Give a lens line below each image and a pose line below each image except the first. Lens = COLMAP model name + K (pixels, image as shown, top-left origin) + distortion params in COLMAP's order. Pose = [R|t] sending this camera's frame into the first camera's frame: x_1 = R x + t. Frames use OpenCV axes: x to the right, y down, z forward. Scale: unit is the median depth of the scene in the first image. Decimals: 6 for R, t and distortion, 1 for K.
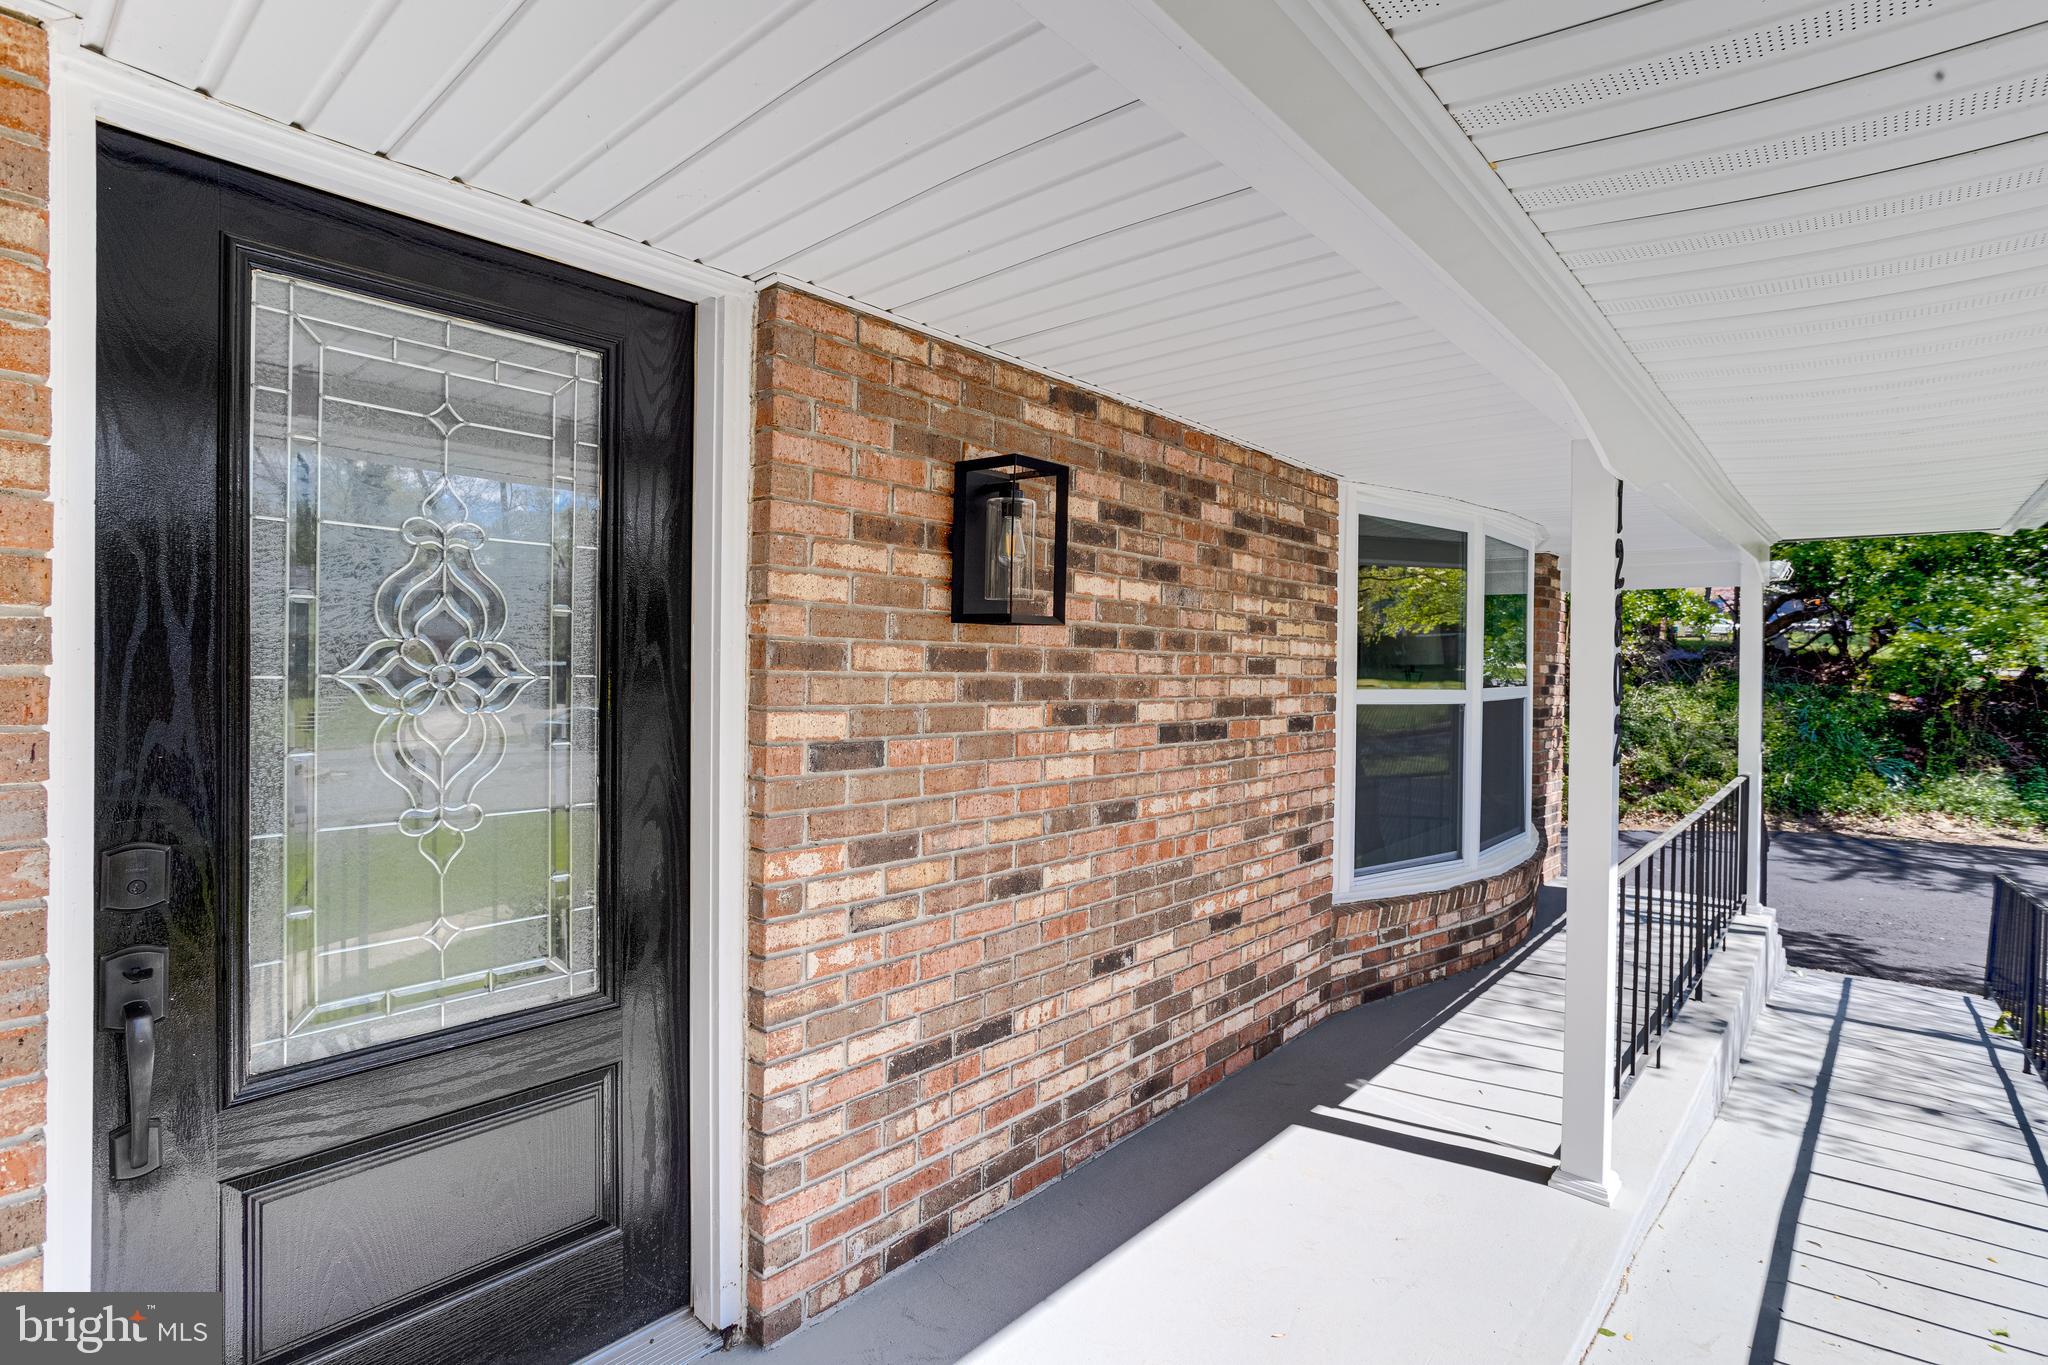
lens RADIAL K [[999.7, 0, 1041.0], [0, 999.7, 670.1], [0, 0, 1]] dist [-0.048270, 0.026799]
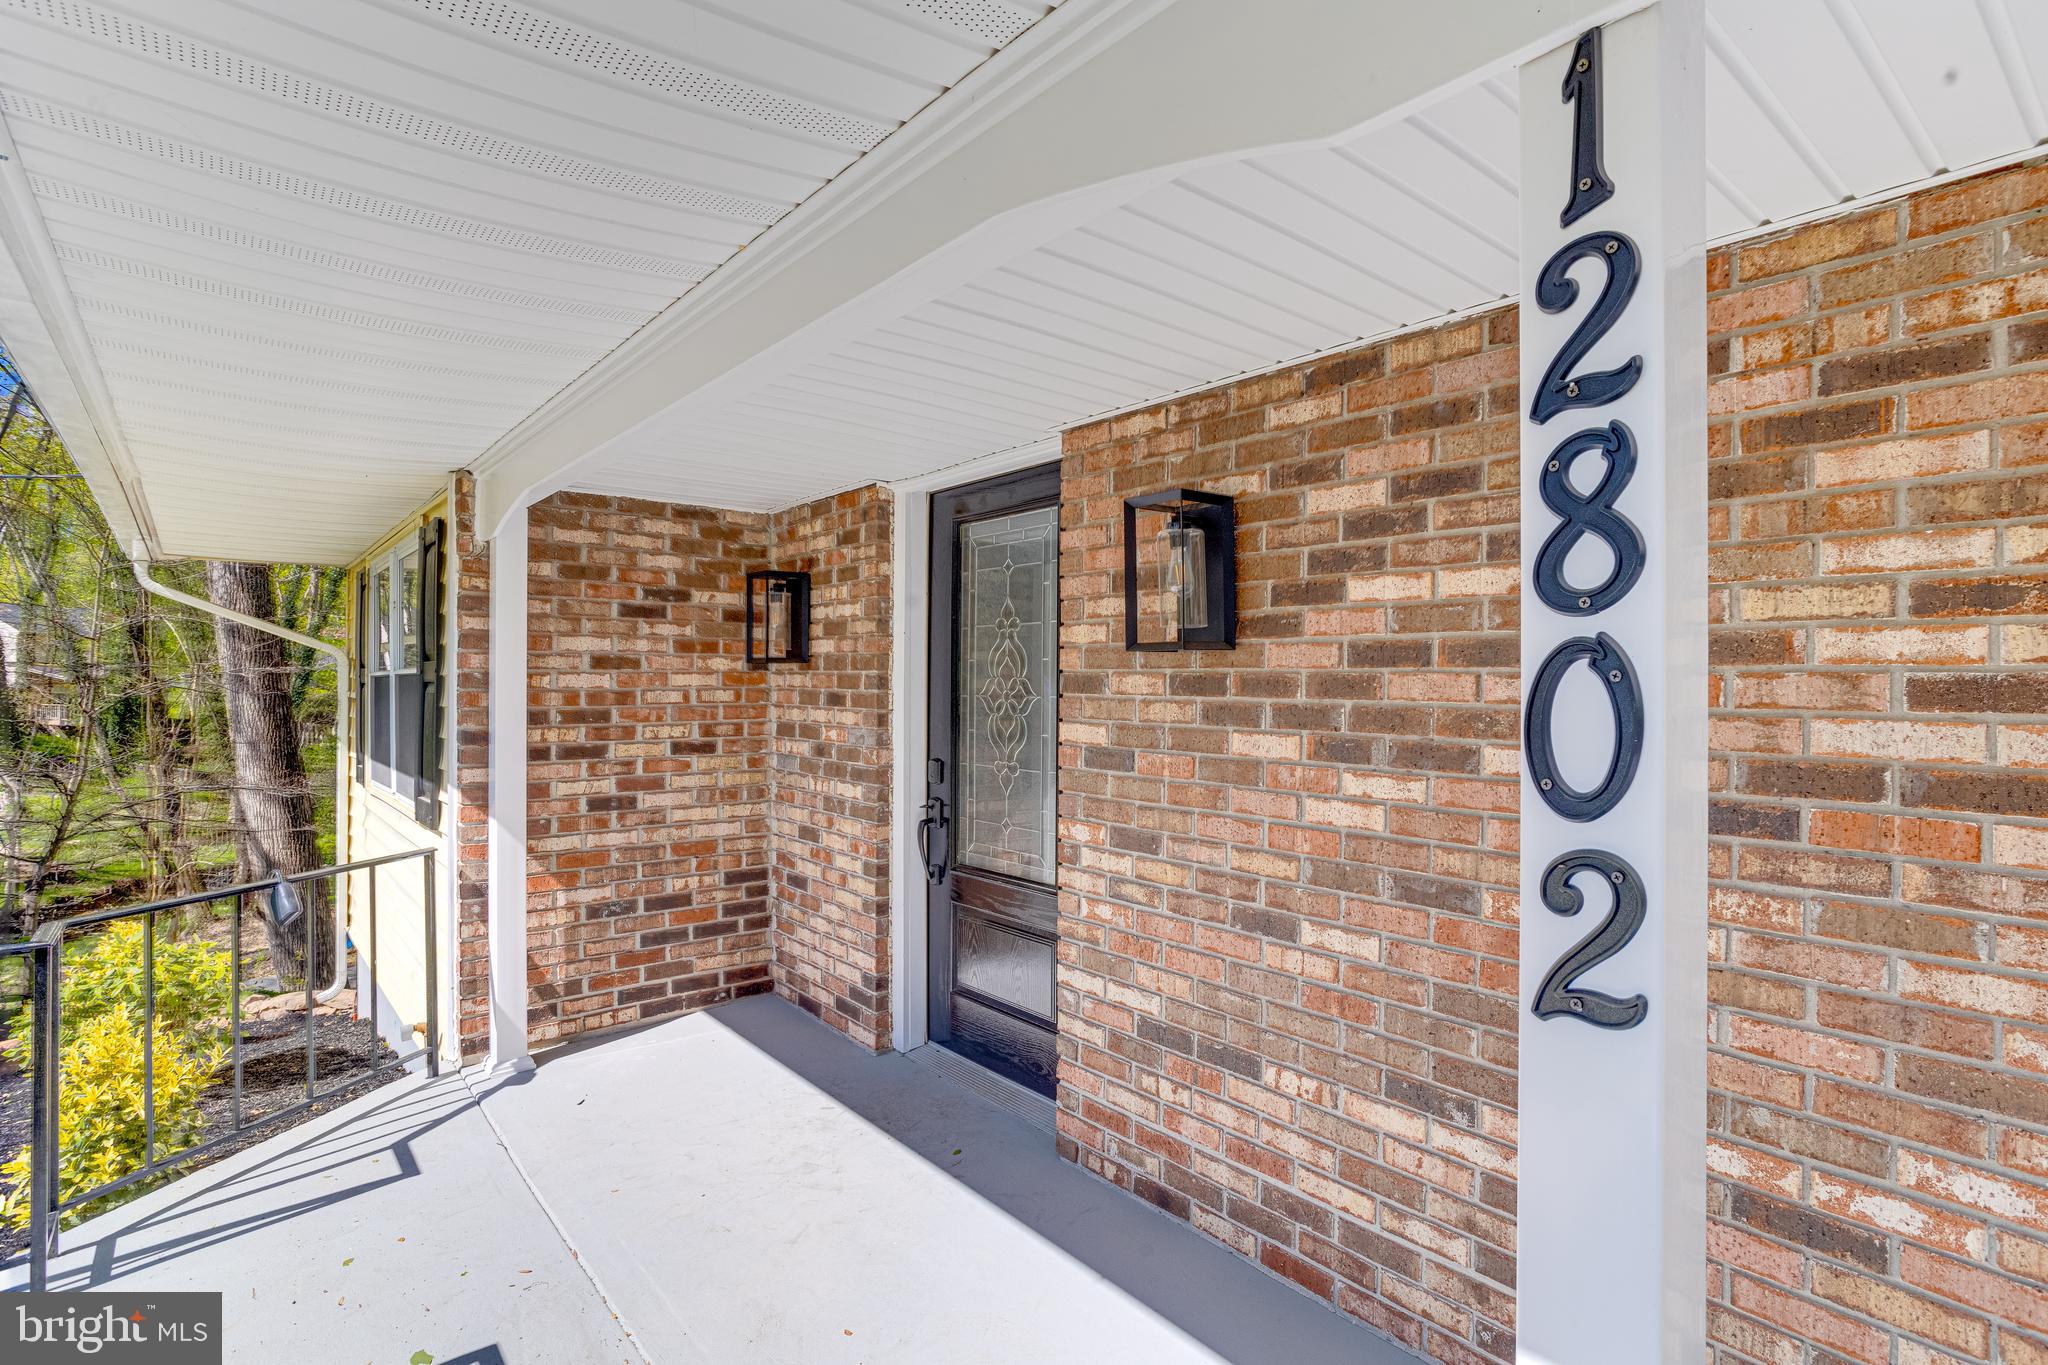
lens RADIAL K [[1017.7, 0, 1033.5], [0, 1017.7, 678.1], [0, 0, 1]] dist [-0.047032, 0.035142]
pose [[-0.165683, -0.018147, -0.986012, 0.964106], [-0.011804, 0.999796, -0.016417, 0.002177], [0.986108, 0.008919, -0.165863, 0.951104]]
